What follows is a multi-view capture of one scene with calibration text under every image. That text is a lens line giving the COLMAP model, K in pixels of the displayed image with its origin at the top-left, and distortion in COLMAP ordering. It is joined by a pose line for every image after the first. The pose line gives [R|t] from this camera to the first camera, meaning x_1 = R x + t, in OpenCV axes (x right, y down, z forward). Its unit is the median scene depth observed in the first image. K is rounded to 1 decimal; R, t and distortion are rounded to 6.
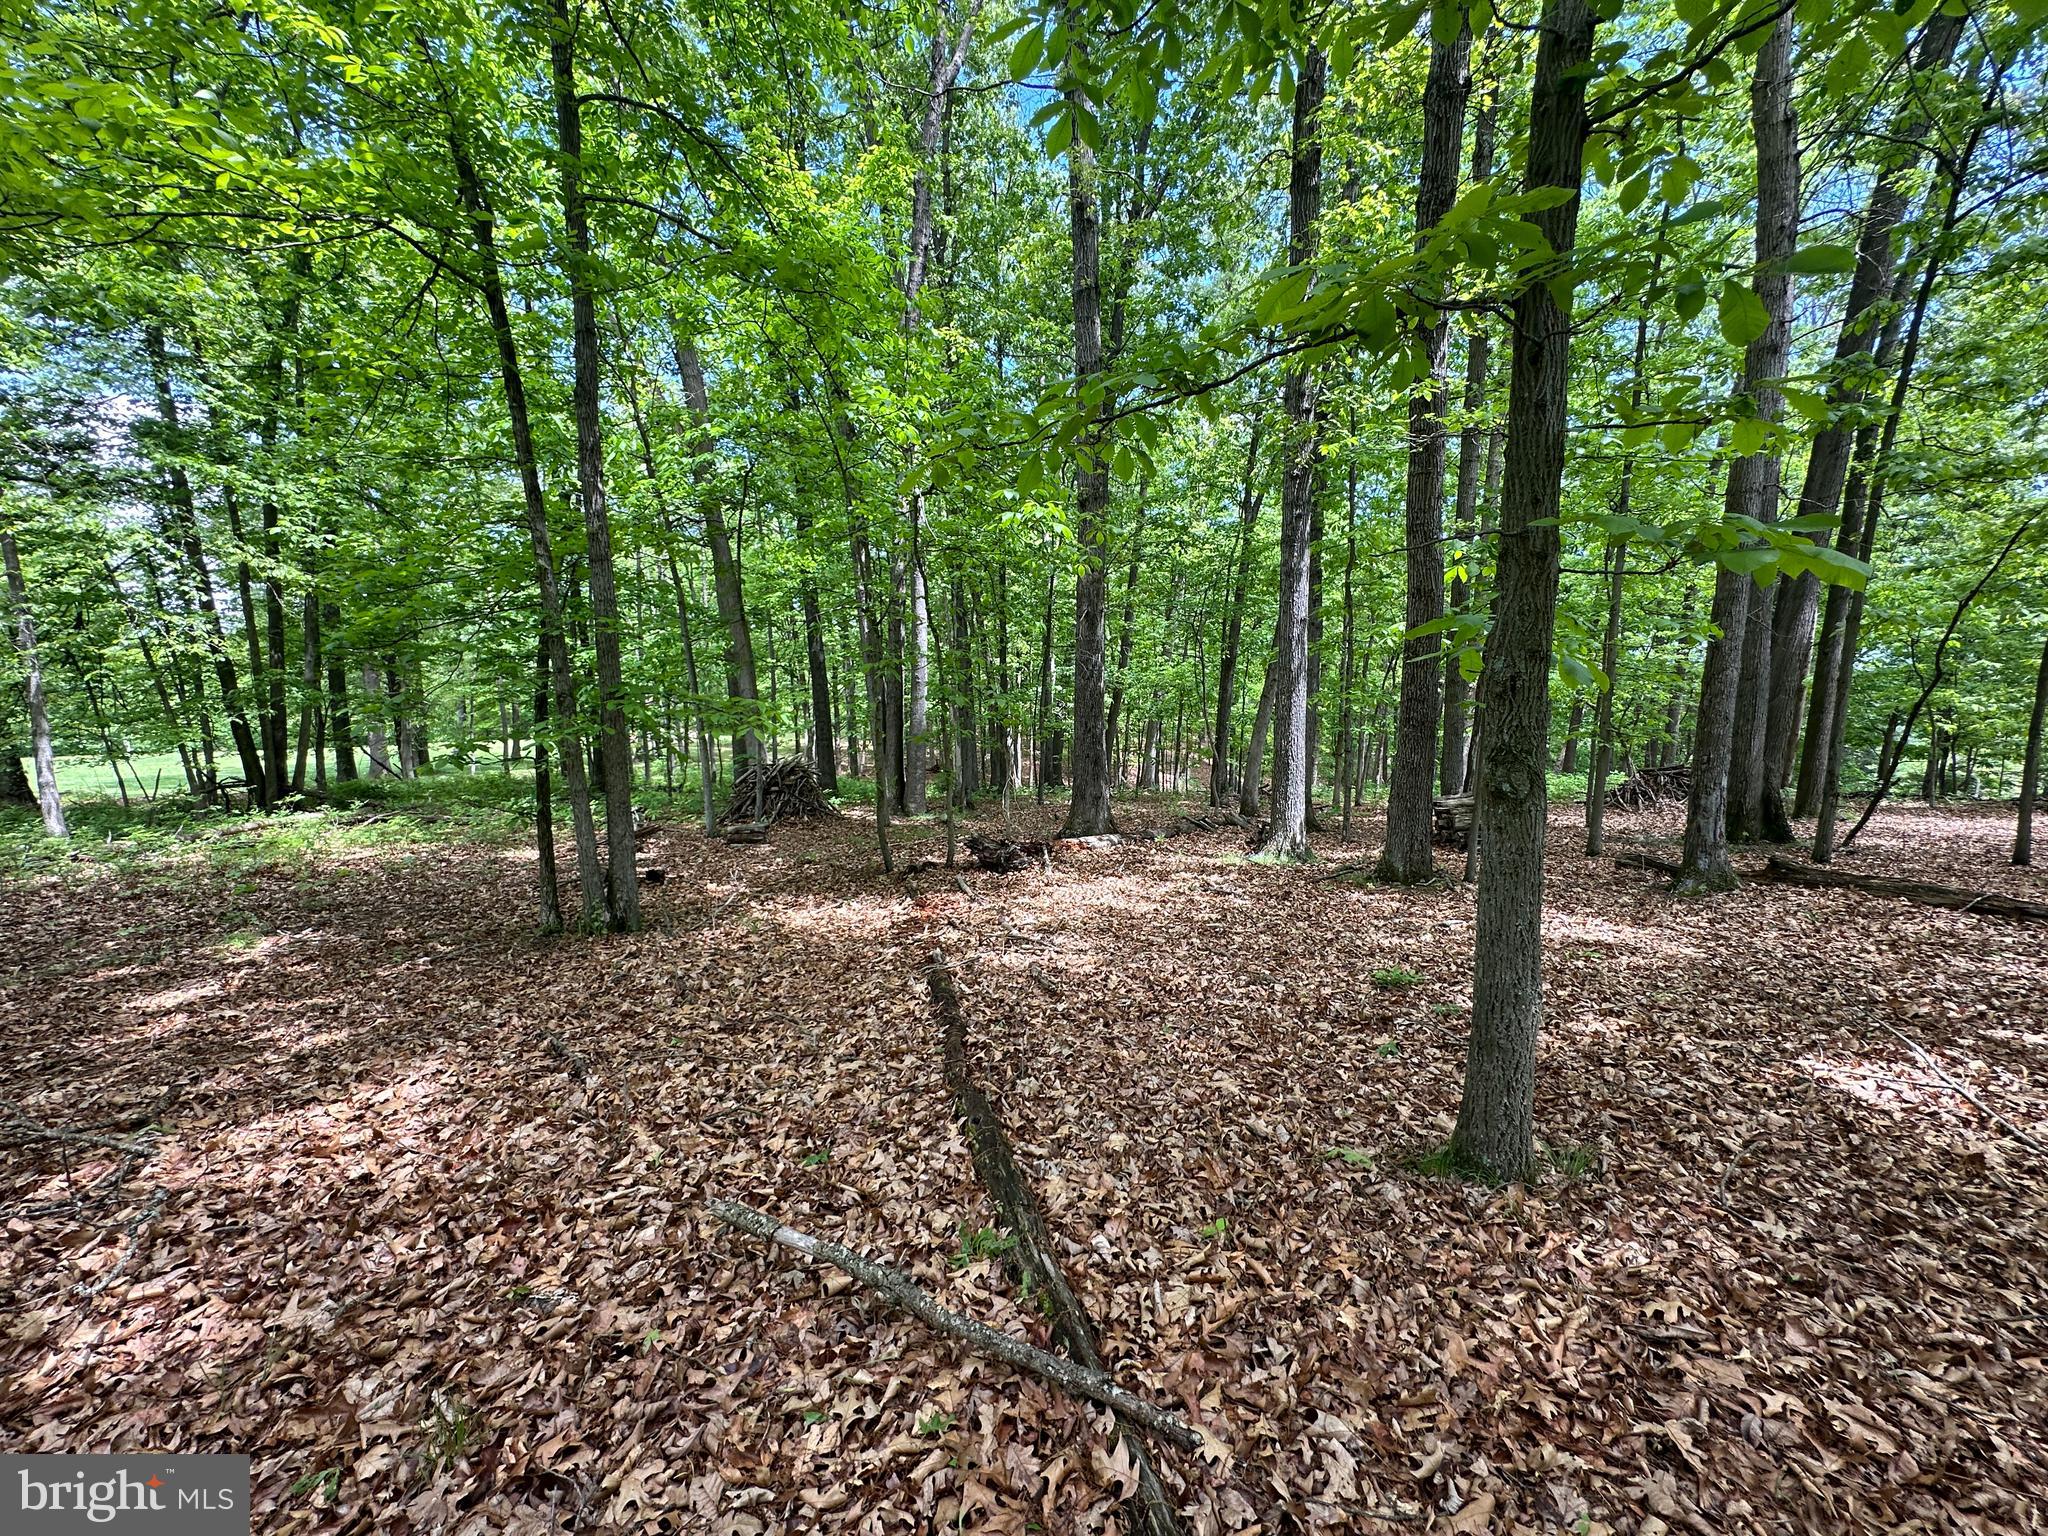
lens RADIAL K [[820.8, 0, 1024.0], [0, 820.8, 768.0], [0, 0, 1]] dist [0.000097, 0.000732]
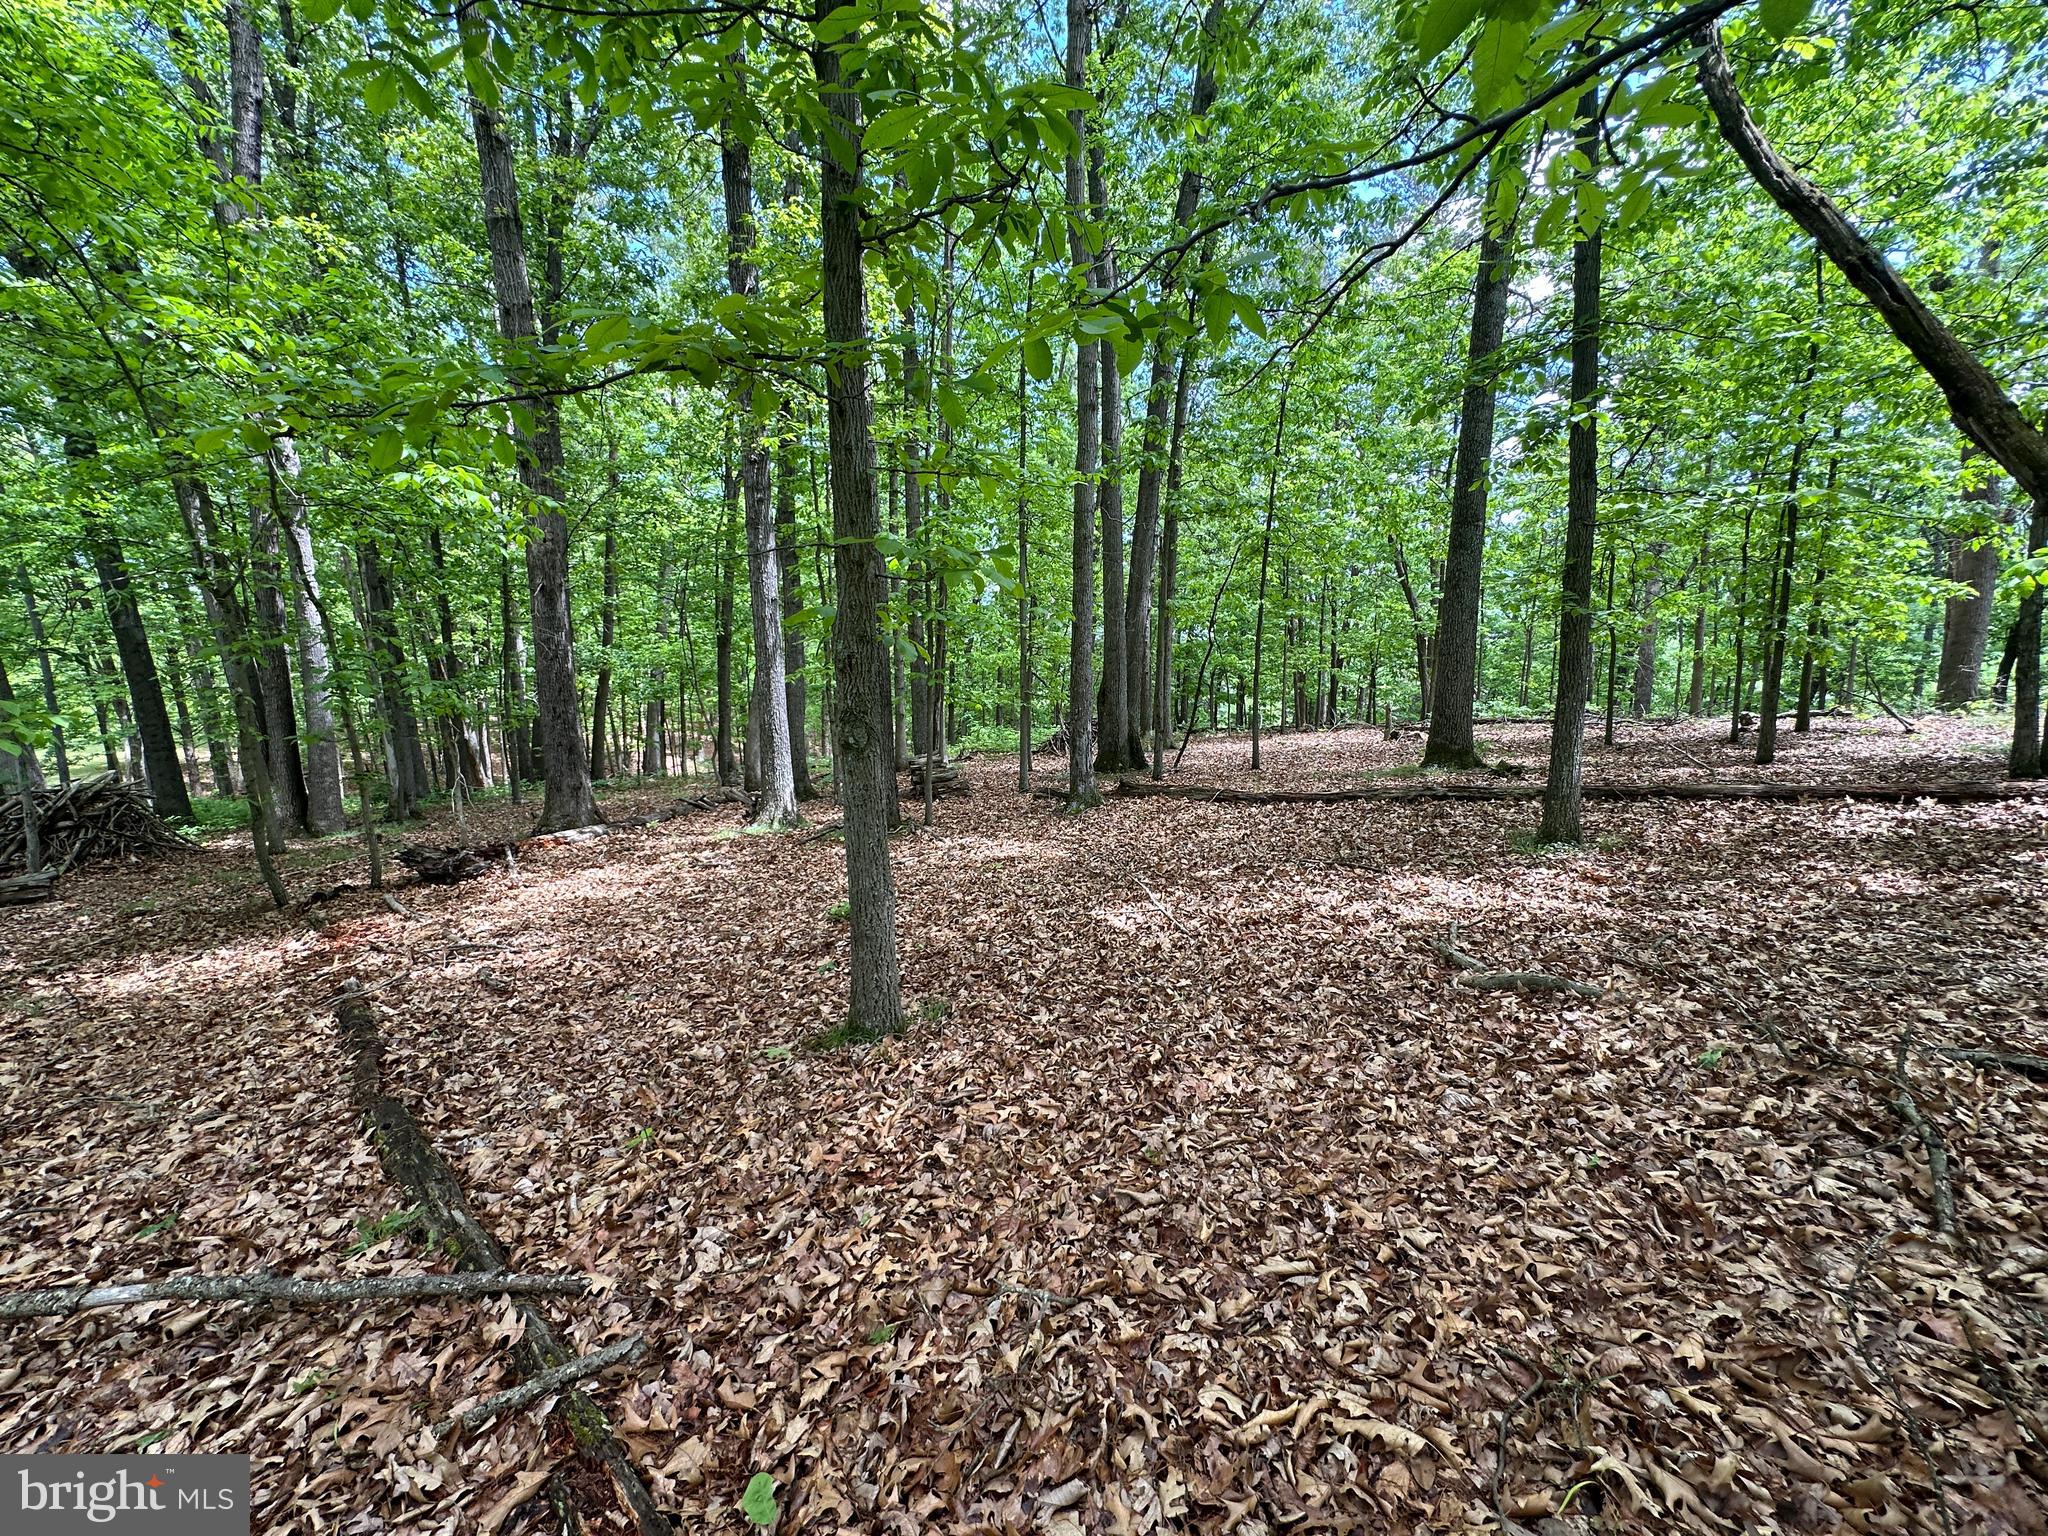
lens RADIAL K [[820.8, 0, 1024.0], [0, 820.8, 768.0], [0, 0, 1]] dist [0.000097, 0.000732]
pose [[0.841388, -0.090759, 0.532757, 0.089060], [0.075248, 0.995869, 0.050813, 0.016367], [-0.535168, -0.002665, 0.844742, -0.199120]]
